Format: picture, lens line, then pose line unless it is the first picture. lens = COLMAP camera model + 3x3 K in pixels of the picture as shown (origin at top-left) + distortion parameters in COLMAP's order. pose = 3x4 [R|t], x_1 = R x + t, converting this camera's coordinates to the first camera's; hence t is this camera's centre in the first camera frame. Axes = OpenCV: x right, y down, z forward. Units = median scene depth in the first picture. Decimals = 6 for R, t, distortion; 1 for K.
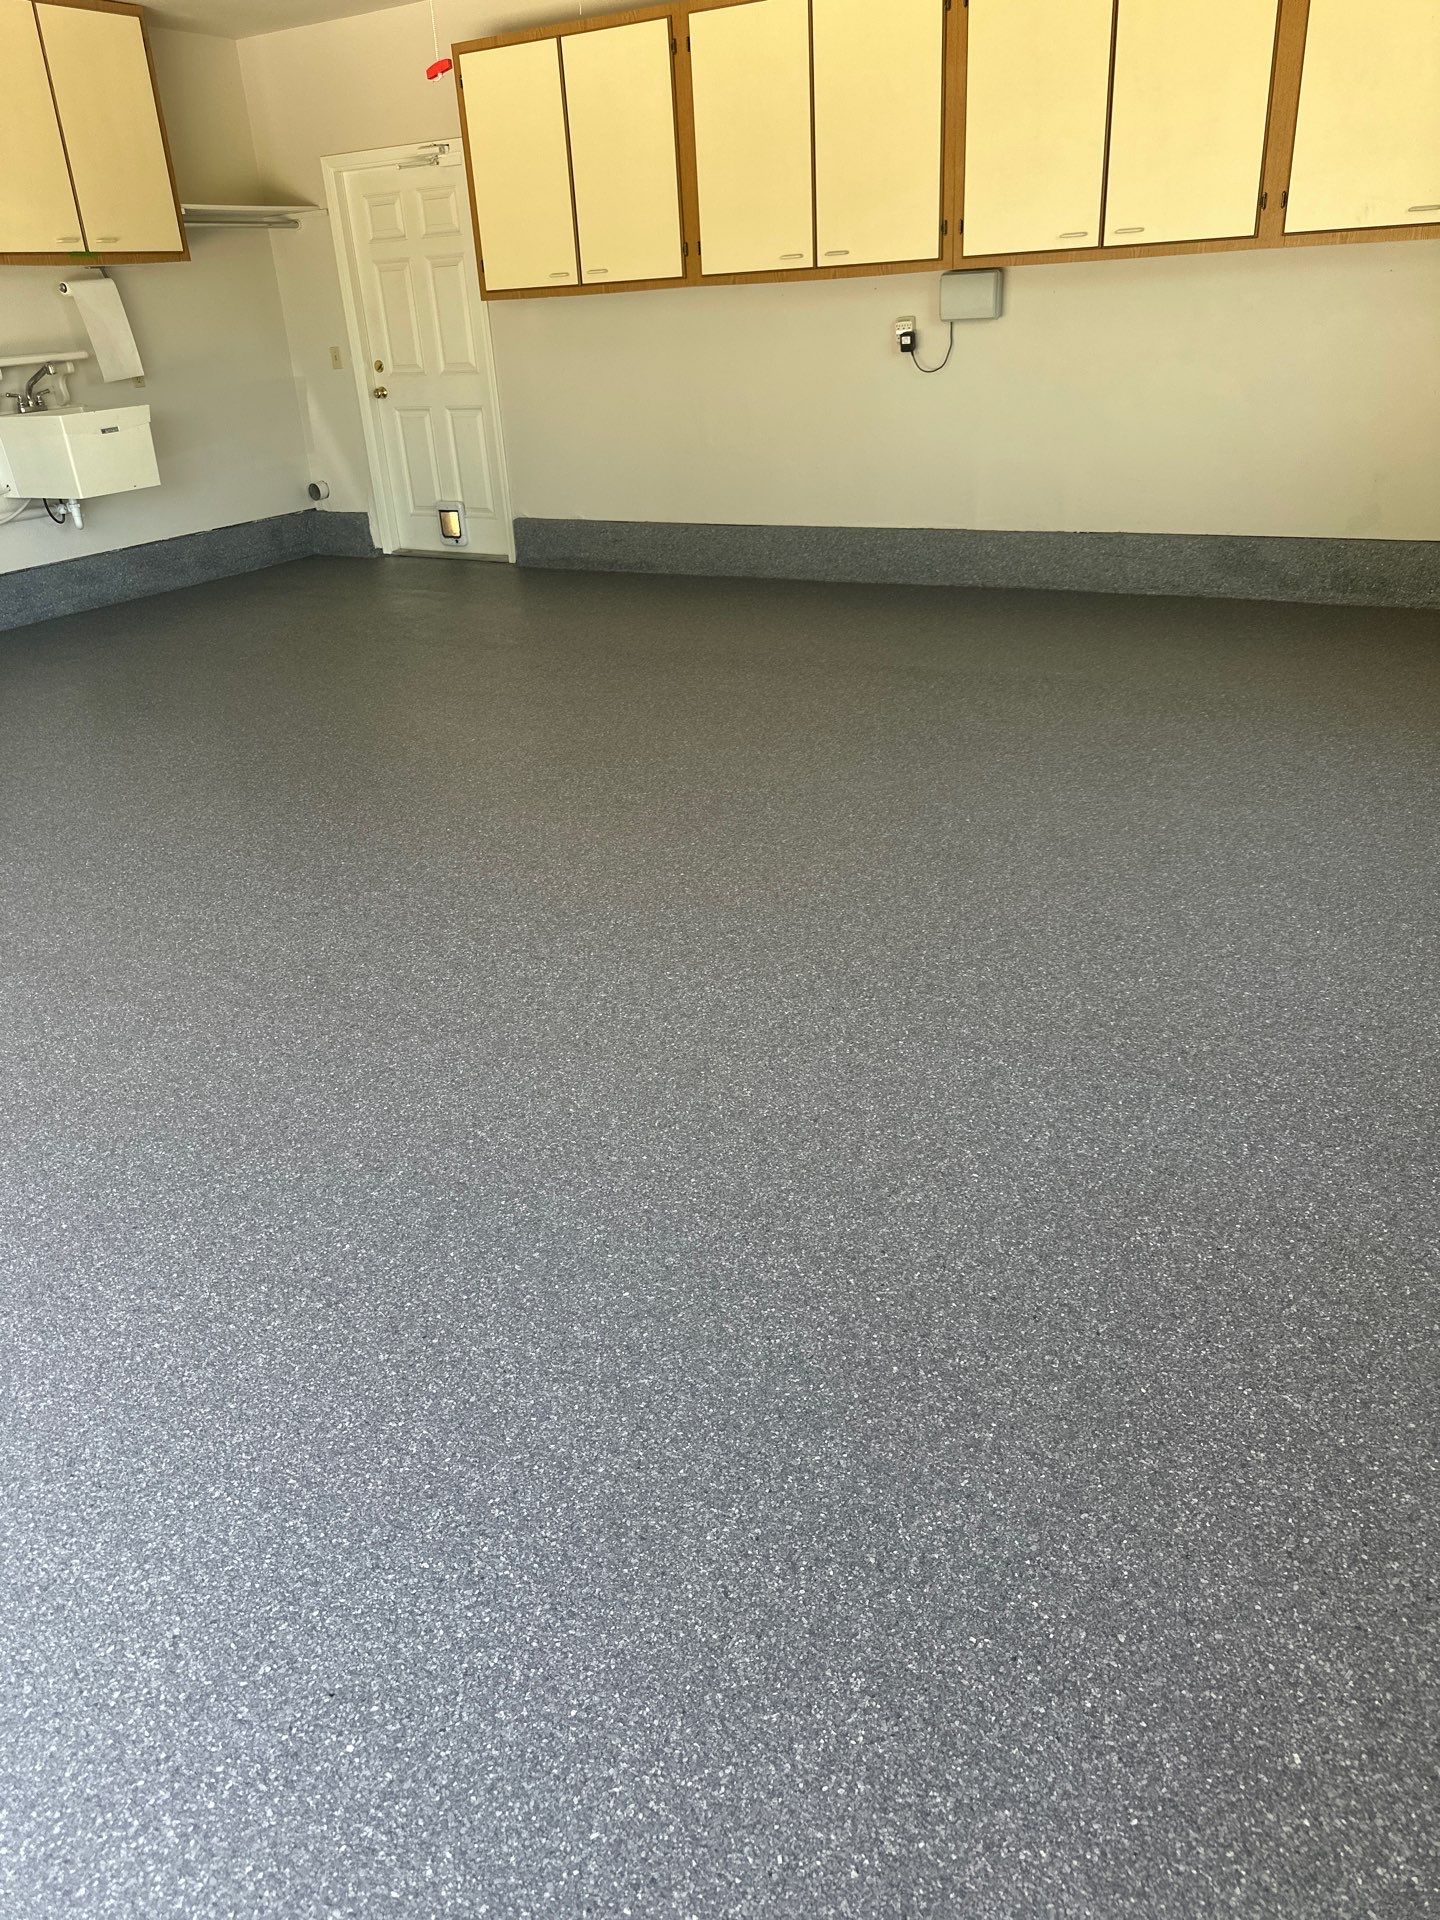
lens RADIAL K [[1345.7, 0, 706.0], [0, 1345.7, 956.5], [0, 0, 1]] dist [0.064365, -0.078099]
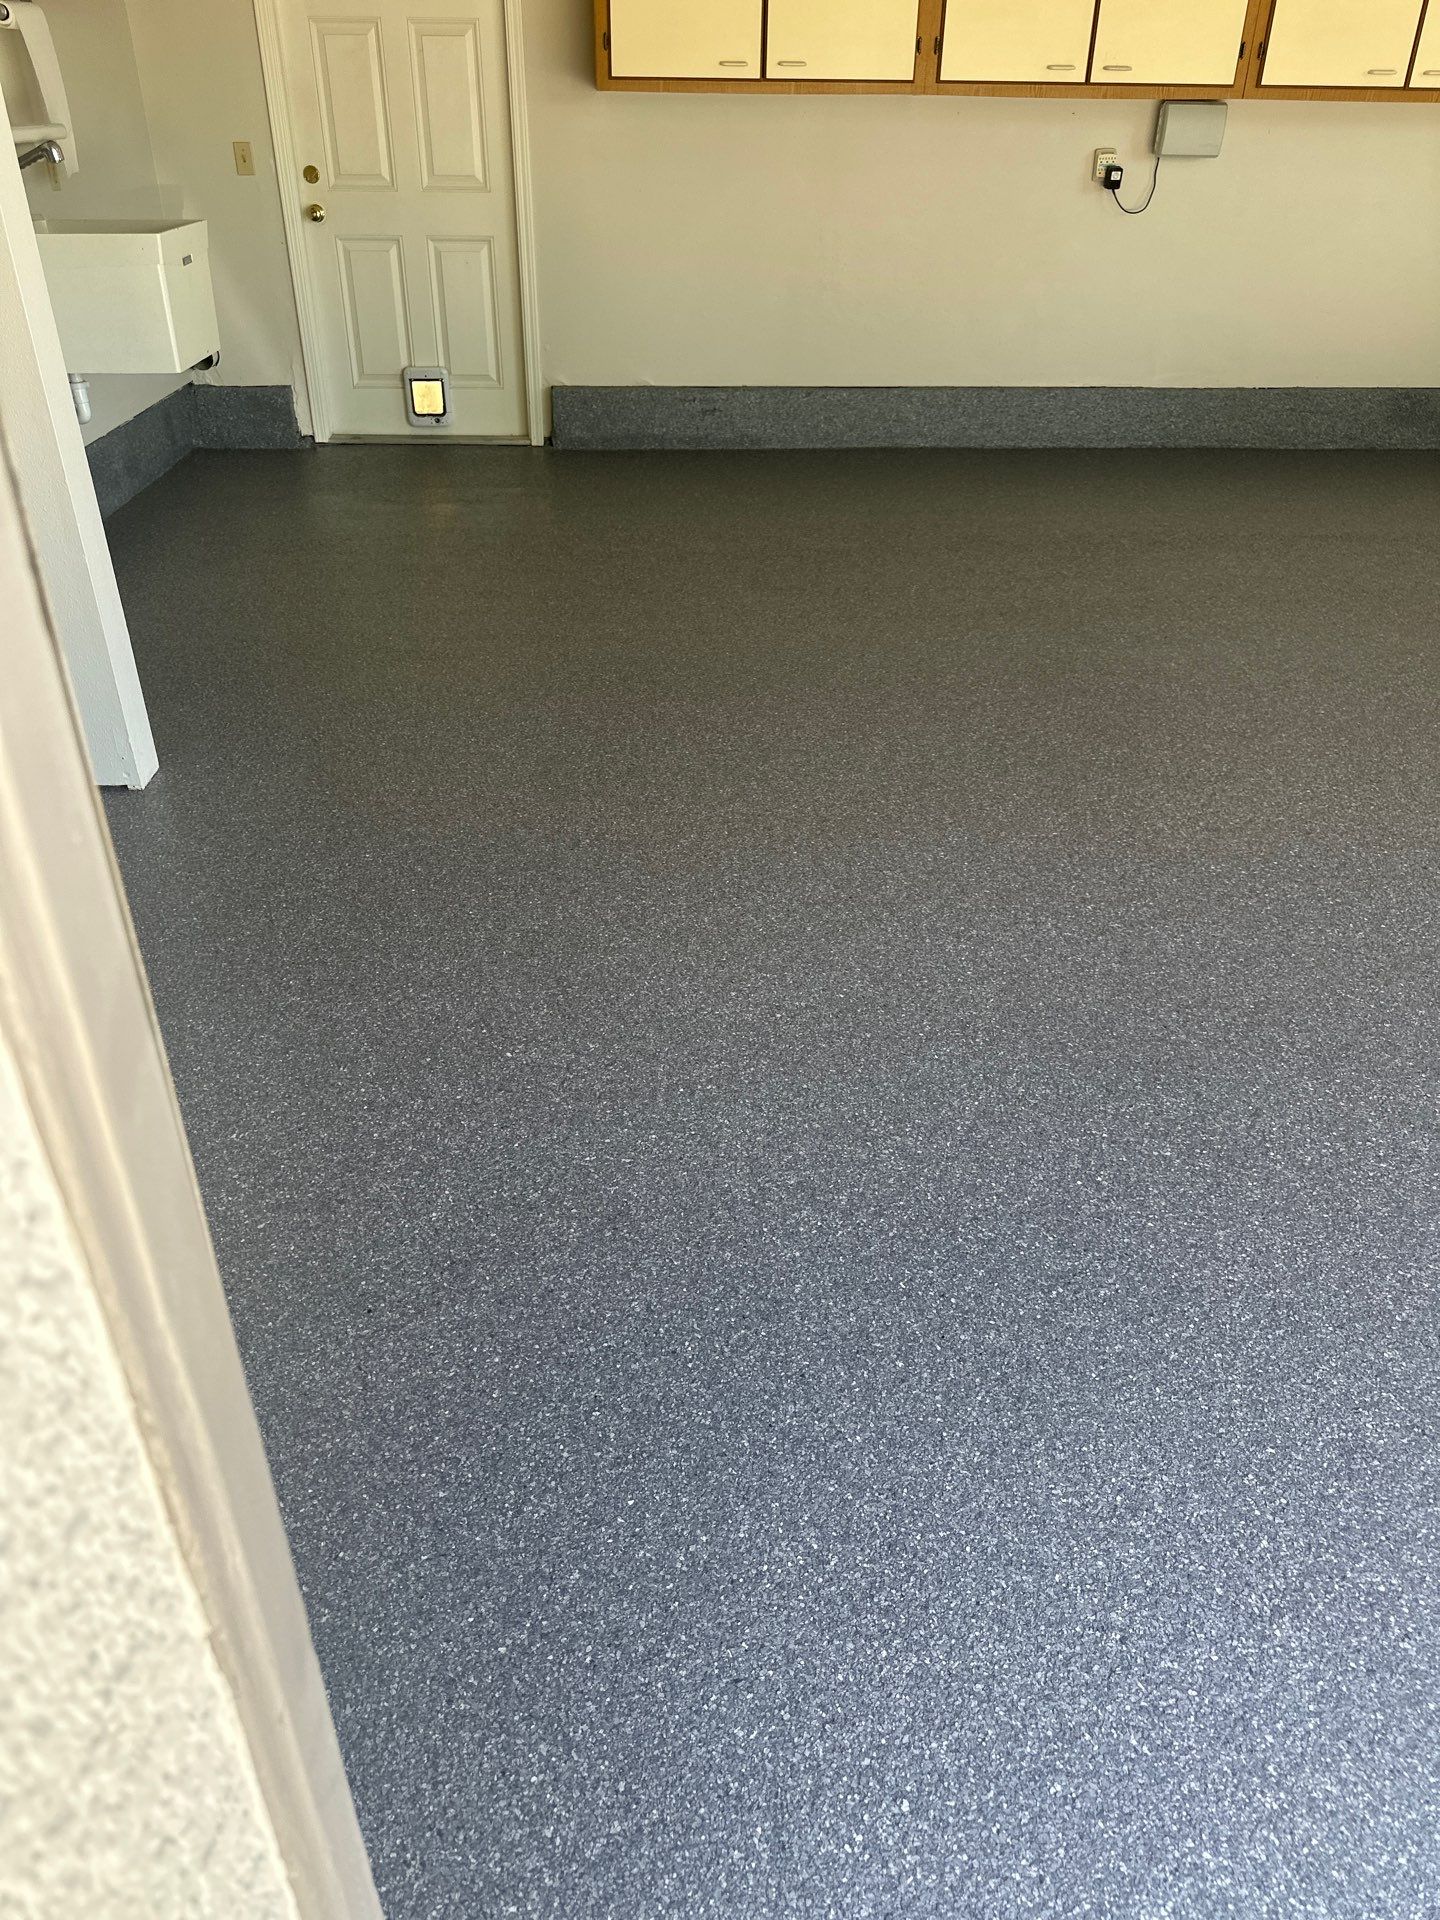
lens RADIAL K [[1345.7, 0, 698.4], [0, 1345.7, 968.8], [0, 0, 1]] dist [0.064365, -0.078099]
pose [[0.840358, -0.234366, 0.488745, -0.518050], [0.185054, 0.971565, 0.147704, -0.094993], [-0.509464, -0.033680, 0.859832, 0.263394]]
